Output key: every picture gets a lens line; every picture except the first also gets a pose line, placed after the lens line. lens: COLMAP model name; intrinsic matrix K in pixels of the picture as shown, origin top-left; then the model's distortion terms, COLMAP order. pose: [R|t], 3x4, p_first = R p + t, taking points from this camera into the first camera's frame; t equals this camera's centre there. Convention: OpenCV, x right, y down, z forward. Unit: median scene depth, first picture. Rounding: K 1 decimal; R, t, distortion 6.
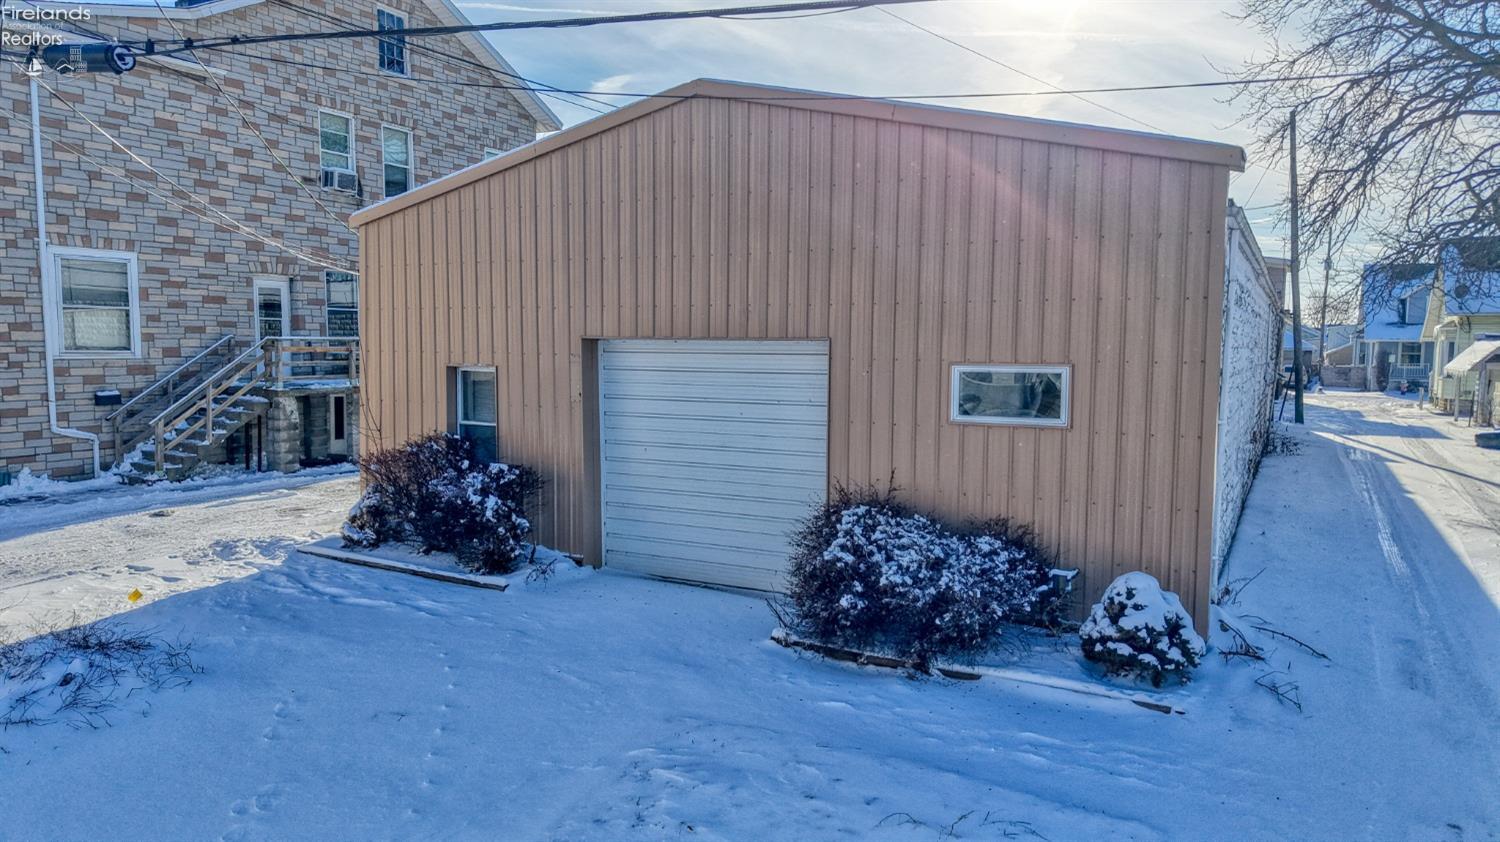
lens RADIAL K [[999.6, 0, 748.7], [0, 999.6, 419.2], [0, 0, 1]] dist [0.030070, -0.035143]
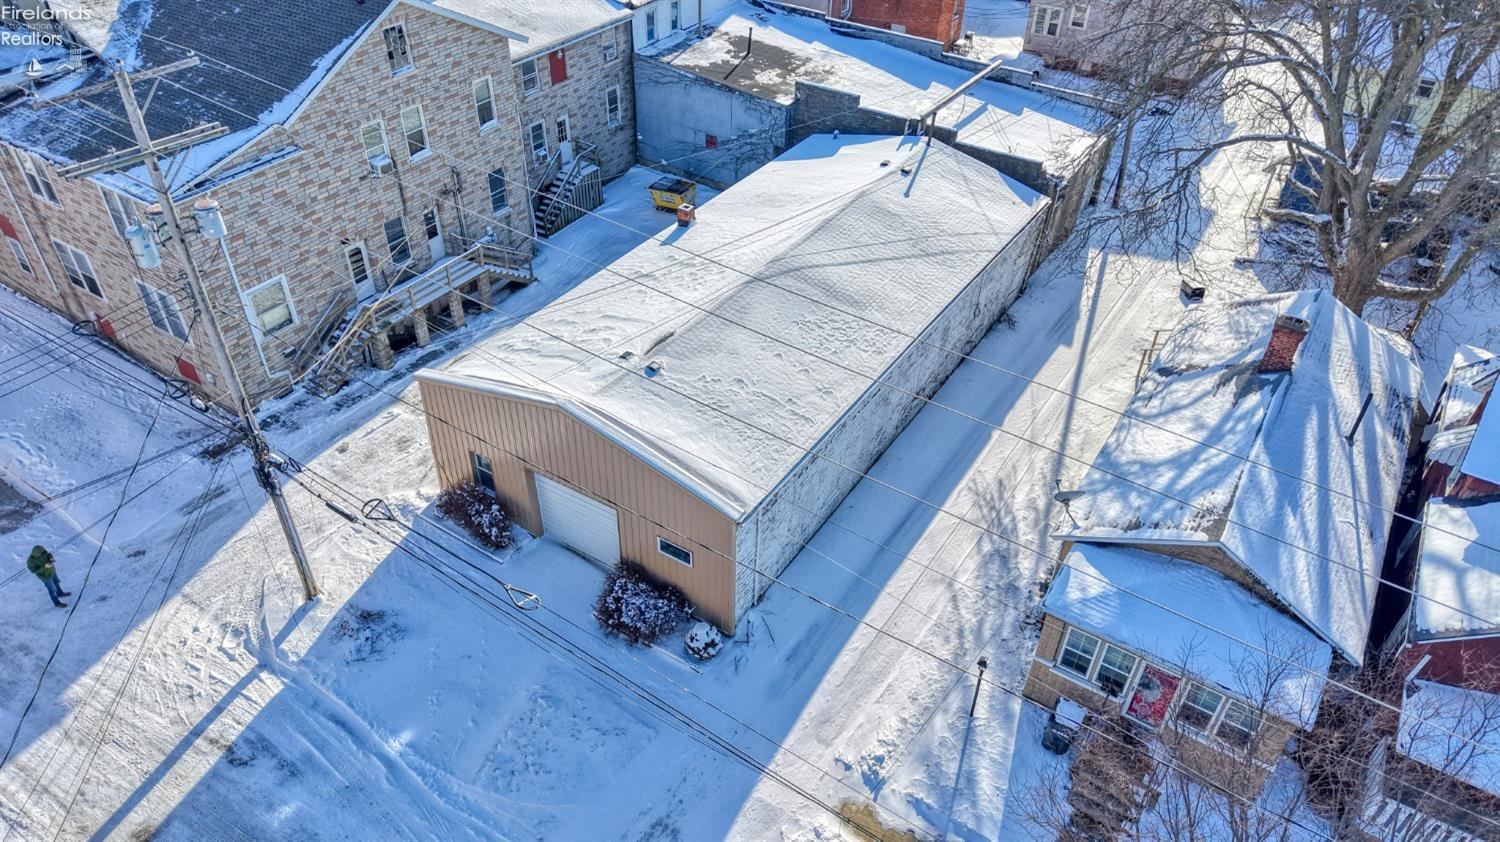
lens RADIAL K [[999.6, 0, 756.0], [0, 999.6, 425.3], [0, 0, 1]] dist [0.030070, -0.035143]
pose [[0.997400, 0.064314, -0.032510, 0.302280], [-0.034149, 0.819068, 0.572679, -1.040773], [0.063459, -0.570080, 0.819135, -0.563088]]
